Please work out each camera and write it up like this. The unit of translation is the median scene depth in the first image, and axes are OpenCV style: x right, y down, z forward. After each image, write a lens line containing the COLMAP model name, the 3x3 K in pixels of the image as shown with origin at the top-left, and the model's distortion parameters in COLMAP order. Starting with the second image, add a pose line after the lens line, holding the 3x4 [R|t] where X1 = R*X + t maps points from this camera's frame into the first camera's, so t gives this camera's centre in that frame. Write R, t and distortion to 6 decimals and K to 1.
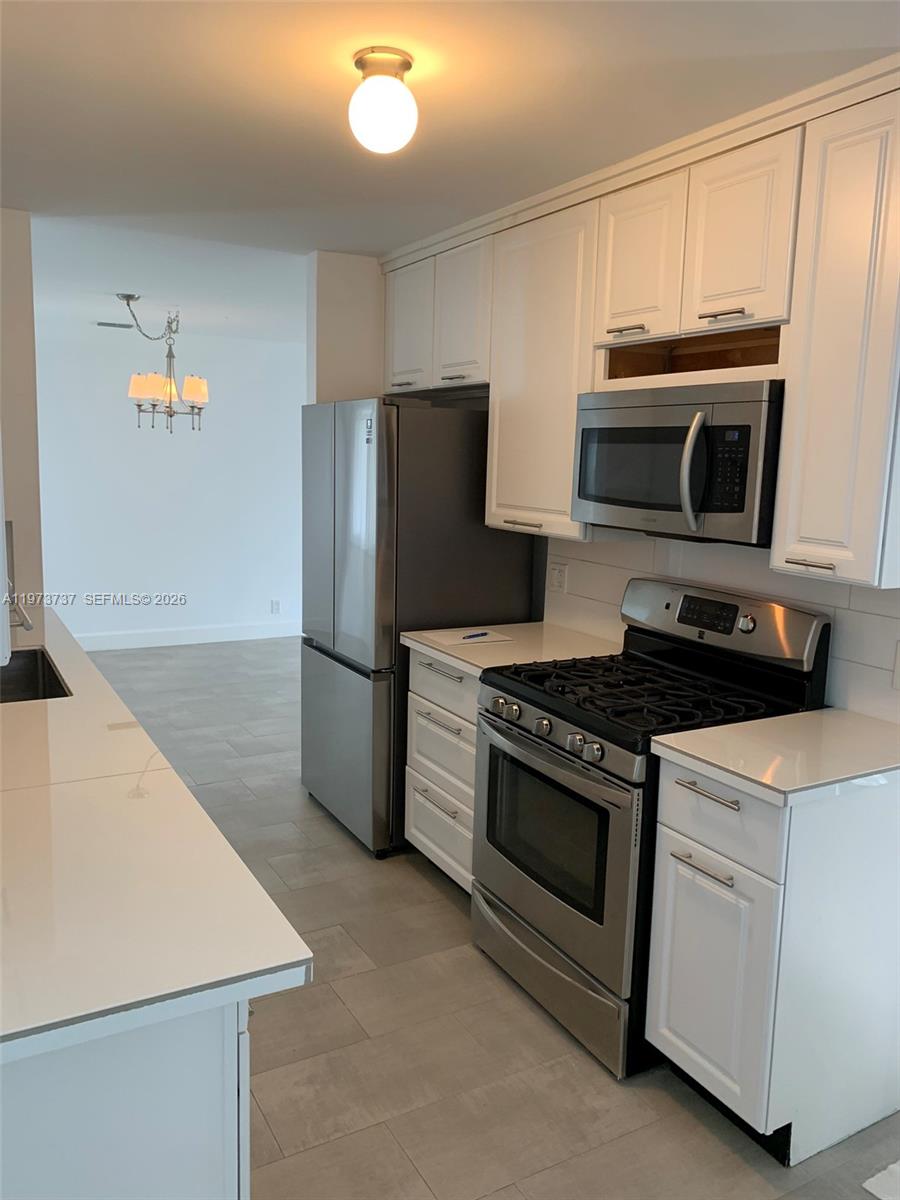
lens RADIAL K [[917.2, 0, 450.6], [0, 917.2, 591.4], [0, 0, 1]] dist [0.101667, -0.233457]
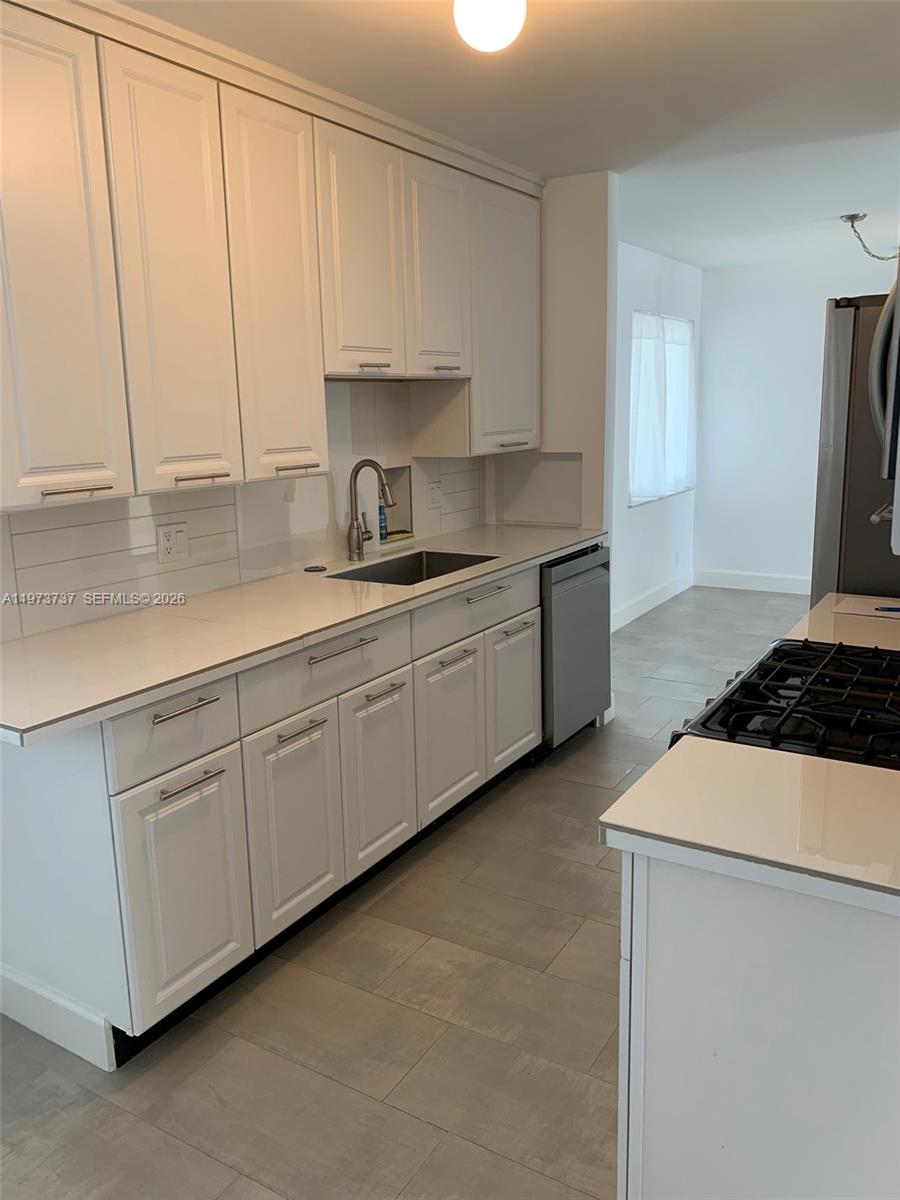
lens RADIAL K [[917.2, 0, 450.6], [0, 917.2, 591.4], [0, 0, 1]] dist [0.101667, -0.233457]
pose [[0.486916, 0.140309, -0.862106, 0.493058], [-0.086300, 0.989912, 0.112367, -0.019644], [0.869175, 0.019686, 0.494113, 0.300008]]
